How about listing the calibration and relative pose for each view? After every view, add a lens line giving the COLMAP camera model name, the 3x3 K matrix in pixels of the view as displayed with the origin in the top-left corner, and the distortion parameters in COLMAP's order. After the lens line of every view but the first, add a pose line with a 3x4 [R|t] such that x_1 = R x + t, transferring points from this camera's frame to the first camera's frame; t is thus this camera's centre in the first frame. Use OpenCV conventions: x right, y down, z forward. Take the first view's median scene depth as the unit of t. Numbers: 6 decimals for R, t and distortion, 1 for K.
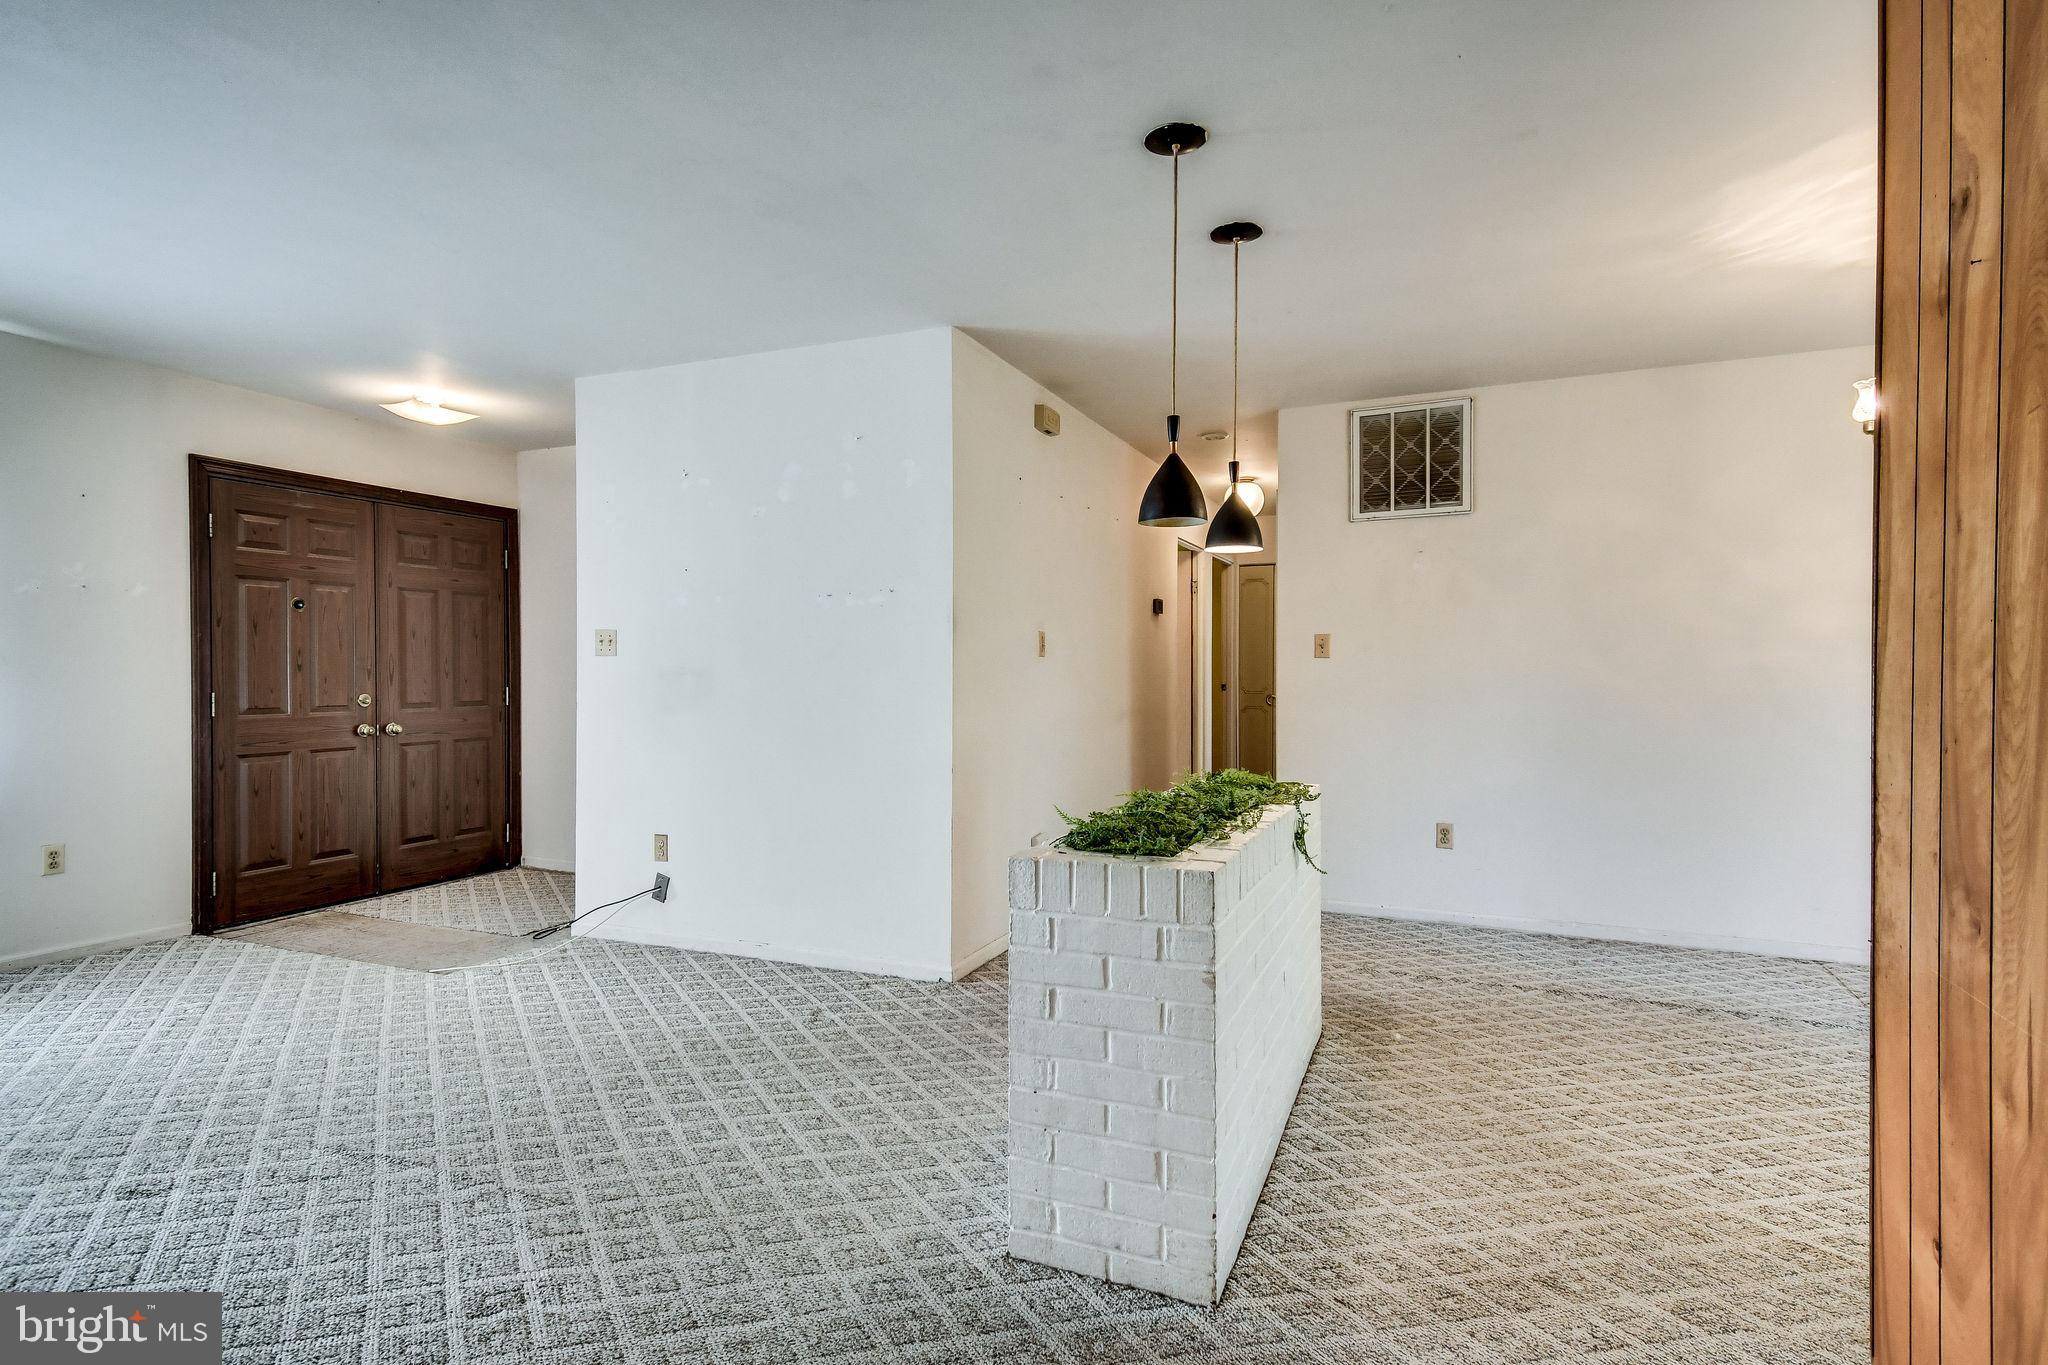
lens RADIAL K [[1022.7, 0, 1010.7], [0, 1022.7, 680.8], [0, 0, 1]] dist [0.001399, -0.000121]
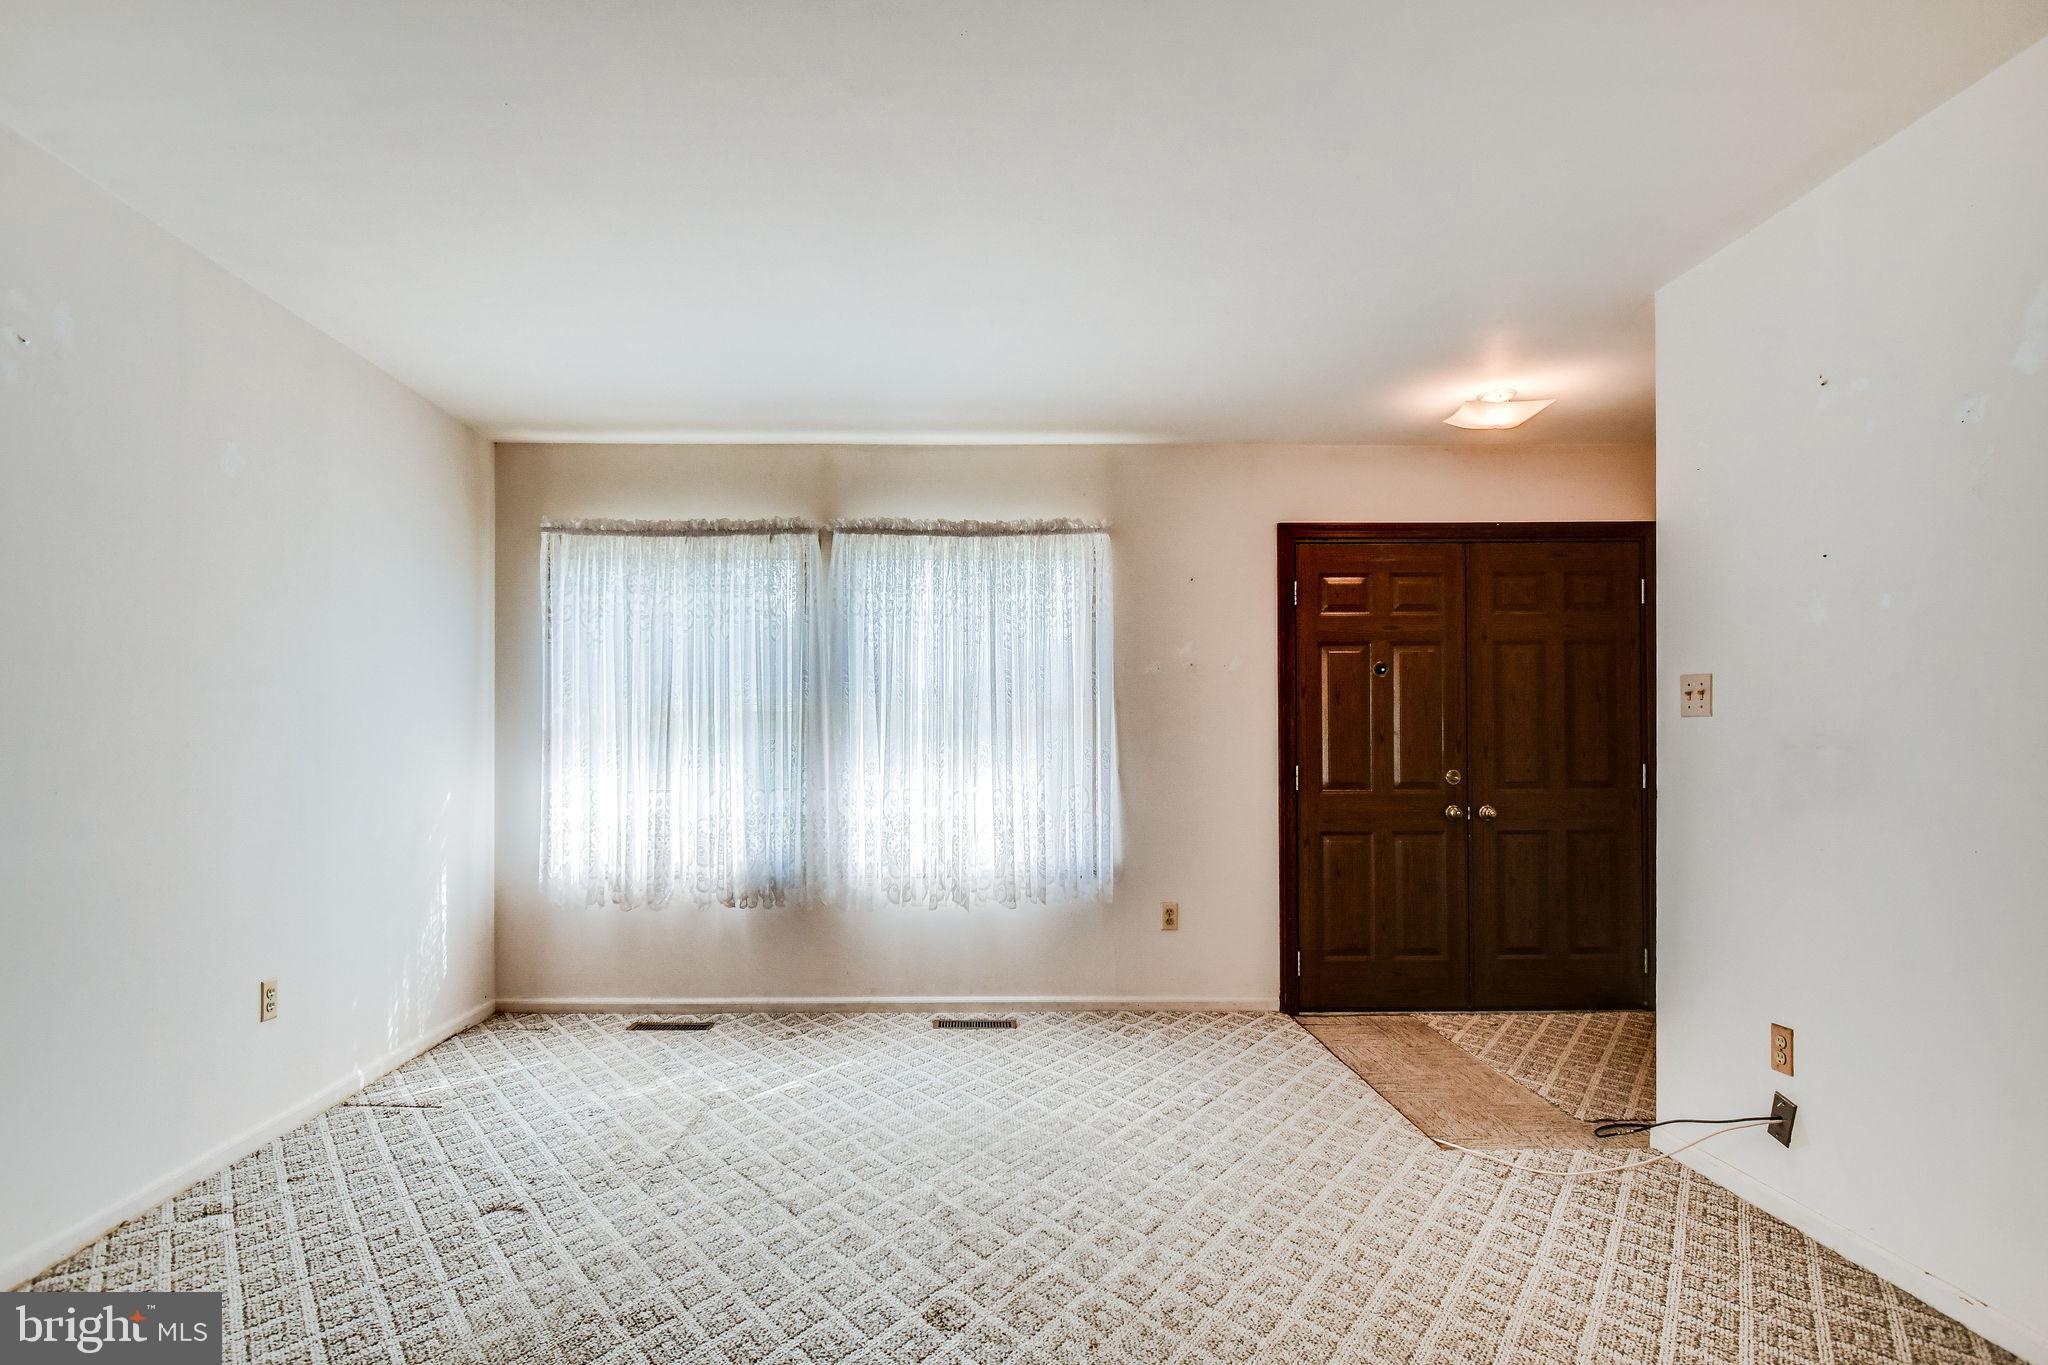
lens RADIAL K [[1070.2, 0, 954.6], [0, 1070.2, 737.4], [0, 0, 1]] dist [0.001887, -0.018640]
pose [[0.408917, -0.007298, -0.912542, 0.014148], [-0.005246, 0.999933, -0.010348, -0.003395], [0.912556, 0.009019, 0.408852, 0.345600]]
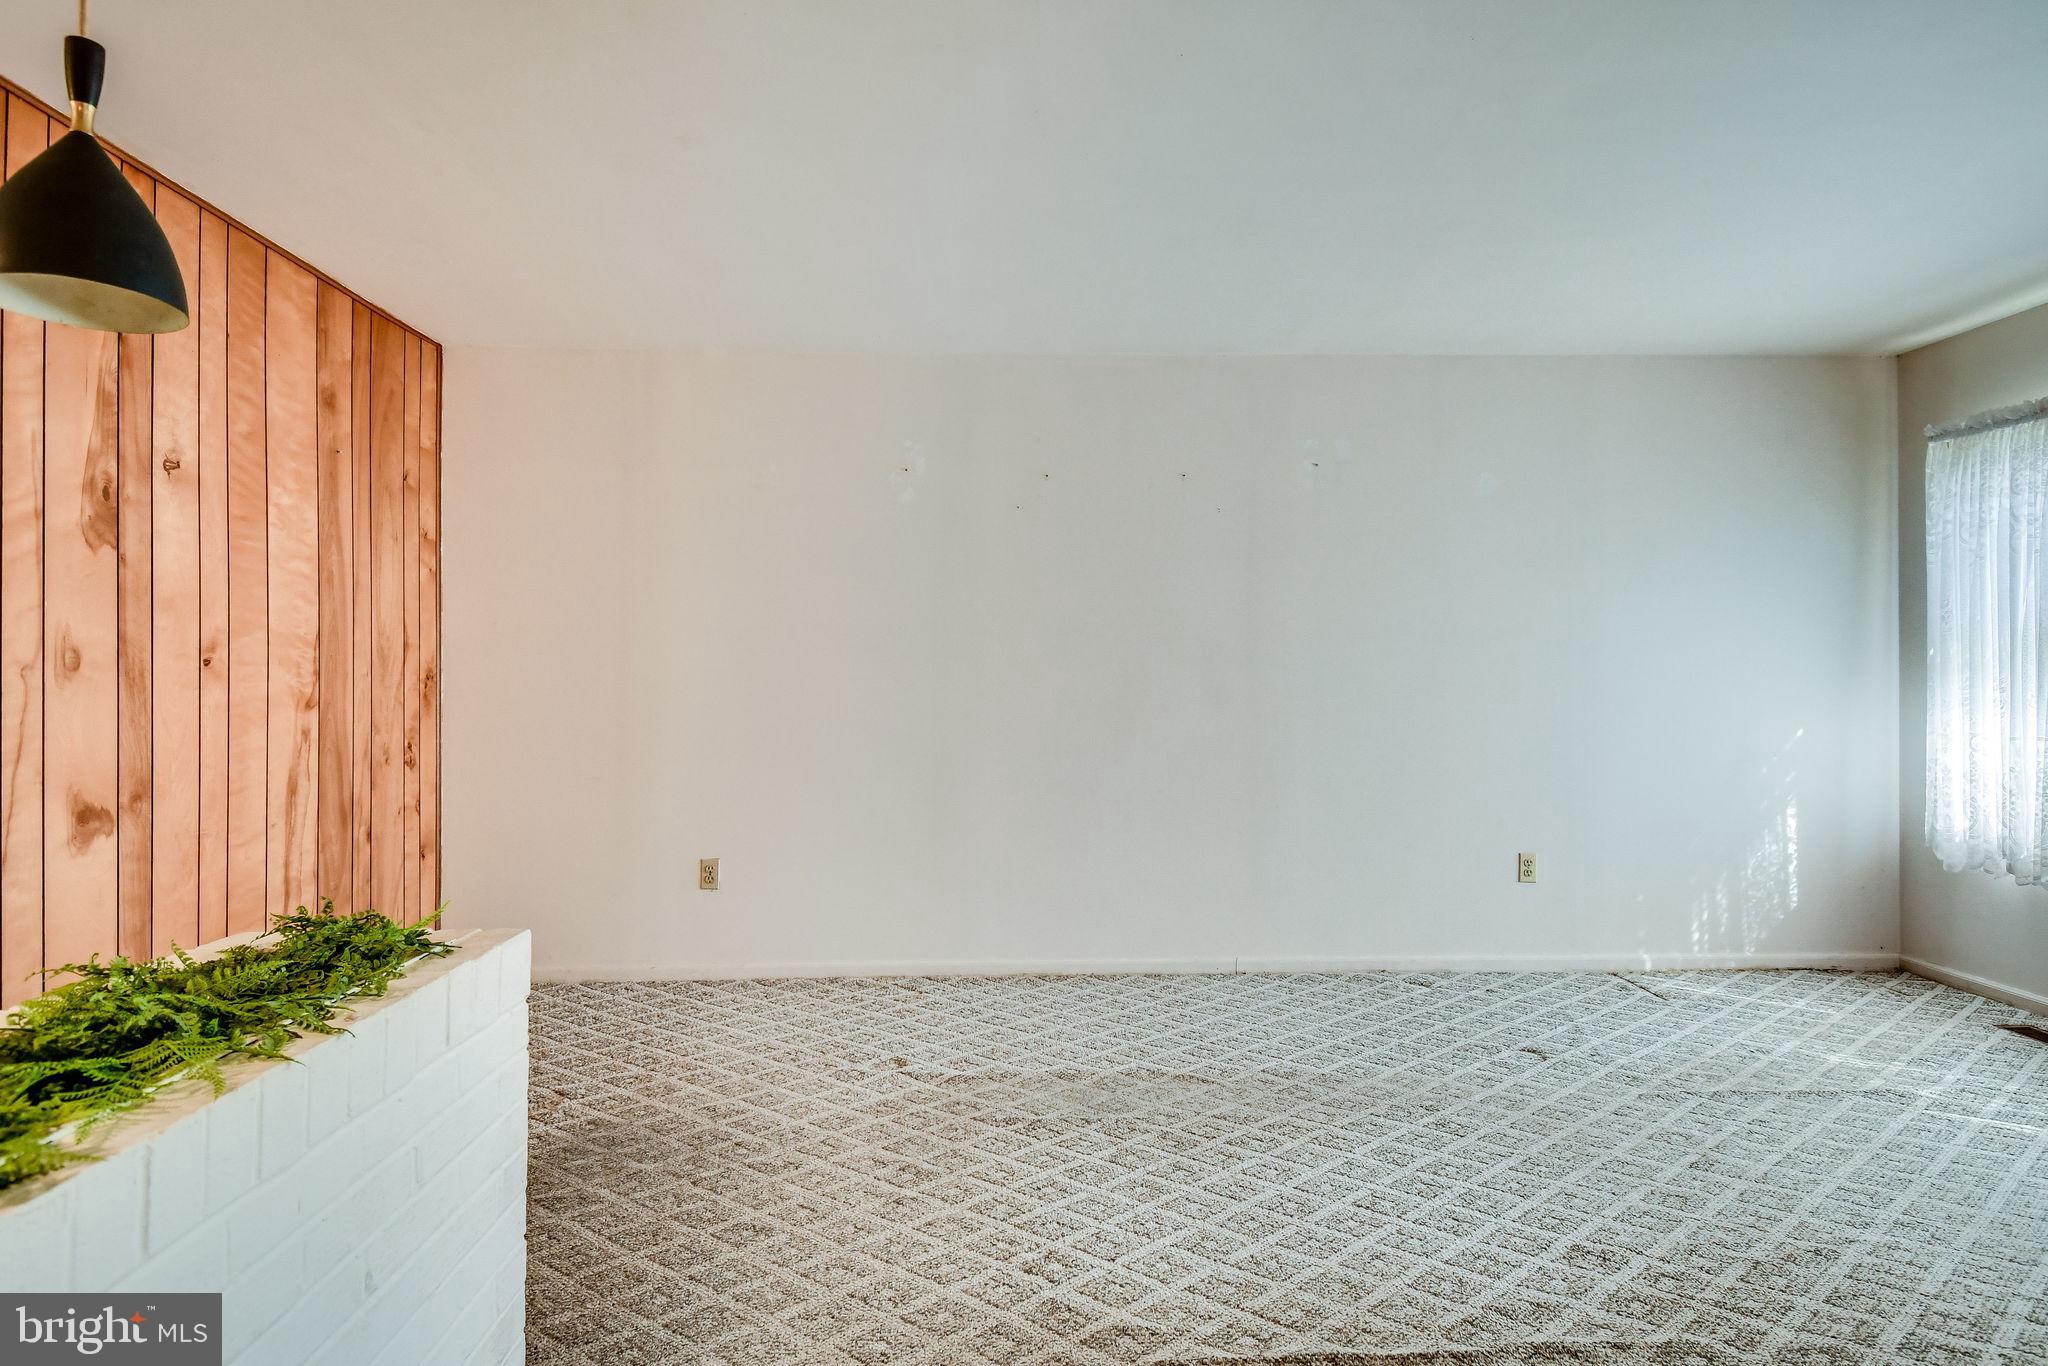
lens RADIAL K [[1022.7, 0, 1010.7], [0, 1022.7, 681.3], [0, 0, 1]] dist [0.001399, -0.000121]
pose [[-0.906489, 0.001423, -0.422228, -0.031522], [-0.001102, 0.999983, 0.005735, -0.019232], [0.422229, 0.005664, -0.906472, 1.910402]]
